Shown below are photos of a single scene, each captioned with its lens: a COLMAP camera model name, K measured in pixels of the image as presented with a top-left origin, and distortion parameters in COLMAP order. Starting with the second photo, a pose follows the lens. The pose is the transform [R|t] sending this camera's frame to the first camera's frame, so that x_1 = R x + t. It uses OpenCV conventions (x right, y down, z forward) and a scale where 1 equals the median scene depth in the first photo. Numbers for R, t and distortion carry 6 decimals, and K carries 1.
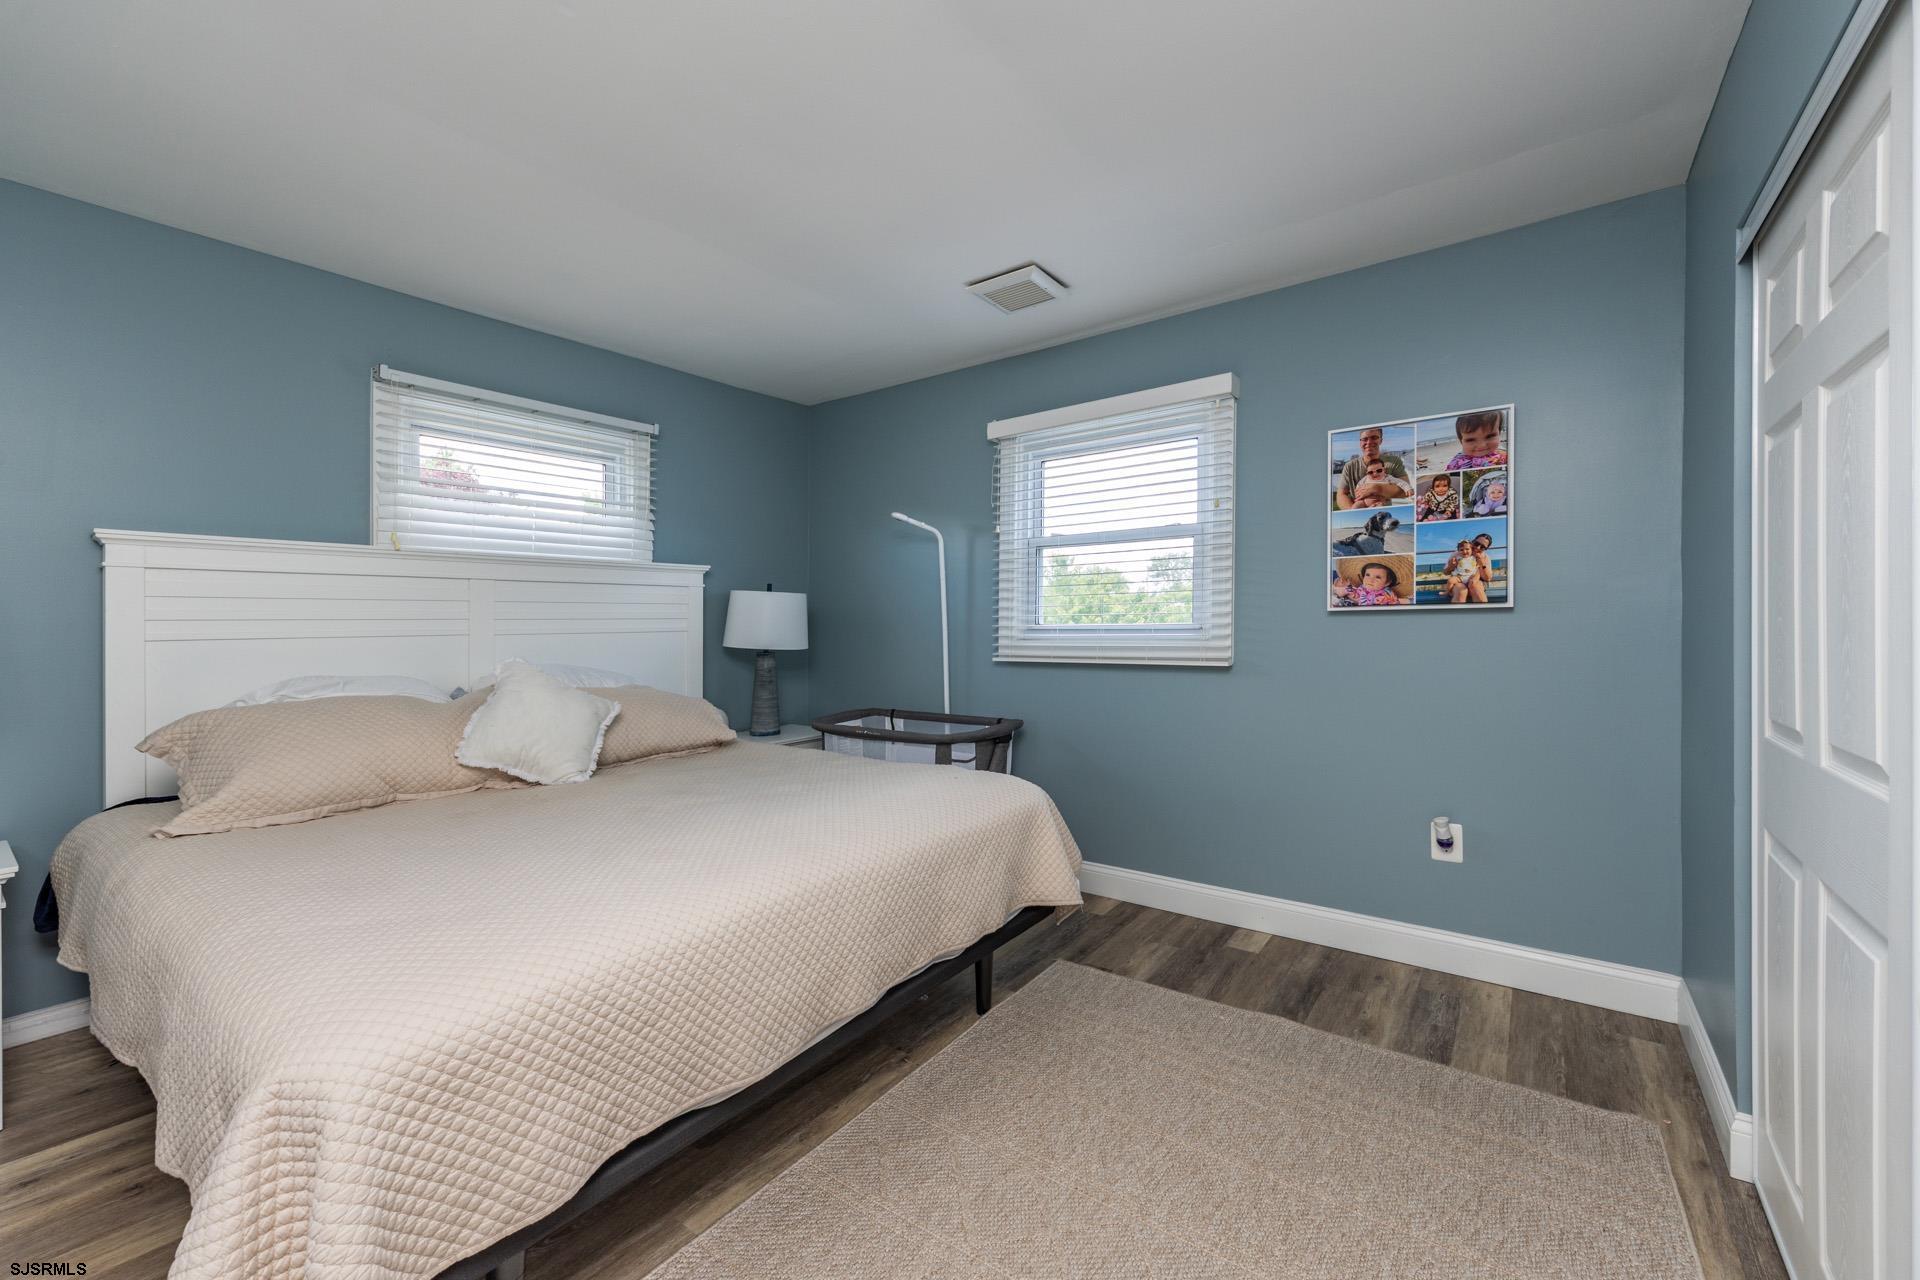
lens RADIAL K [[774.1, 0, 972.9], [0, 774.1, 635.6], [0, 0, 1]] dist [-0.001737, -0.000035]
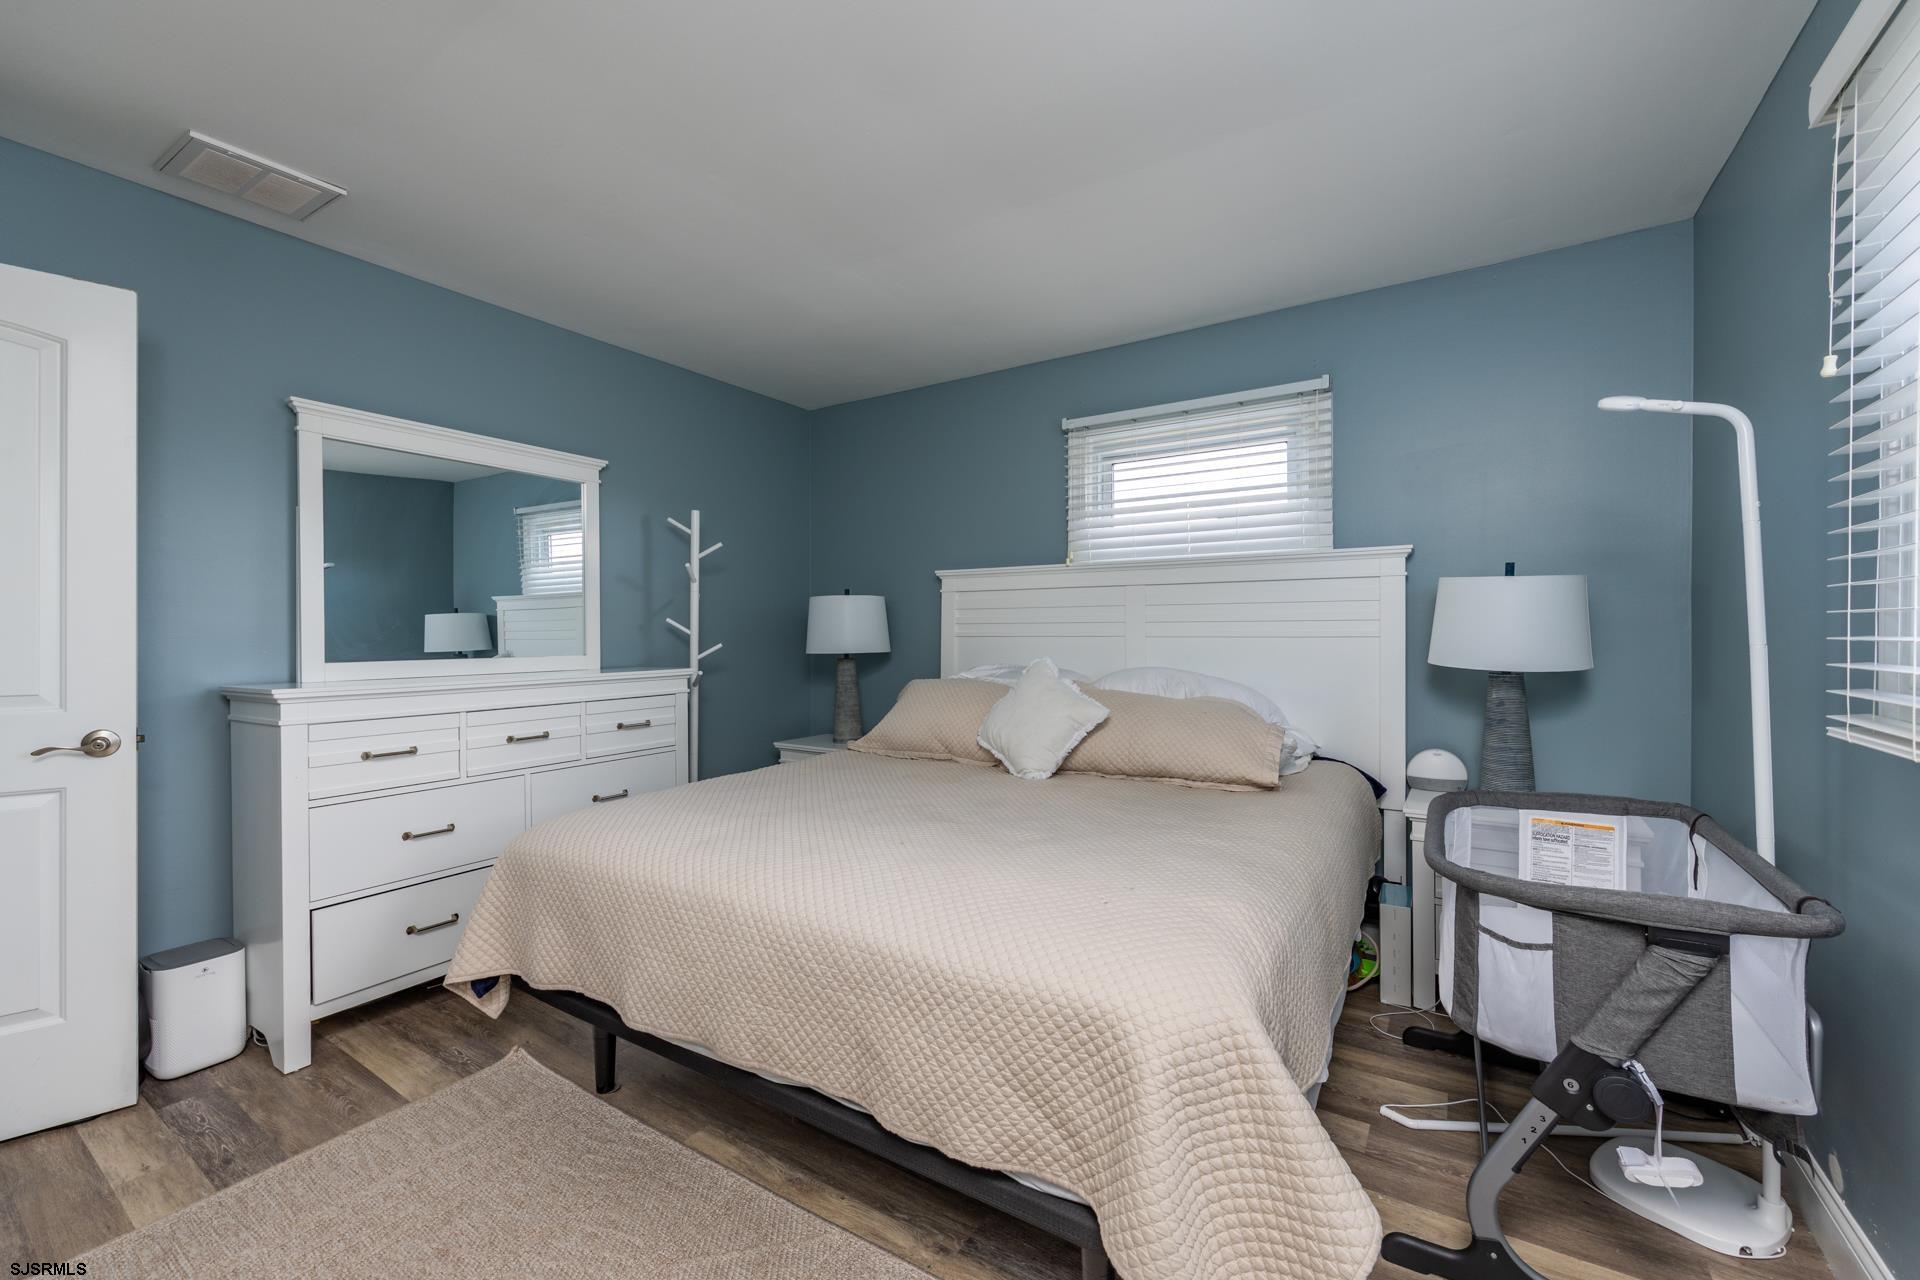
lens RADIAL K [[774.1, 0, 972.9], [0, 774.1, 635.6], [0, 0, 1]] dist [-0.001737, -0.000035]
pose [[0.051322, 0.017122, -0.998535, 0.484690], [-0.015114, 0.999752, 0.016366, -0.017777], [0.998568, 0.014252, 0.051568, 0.790027]]
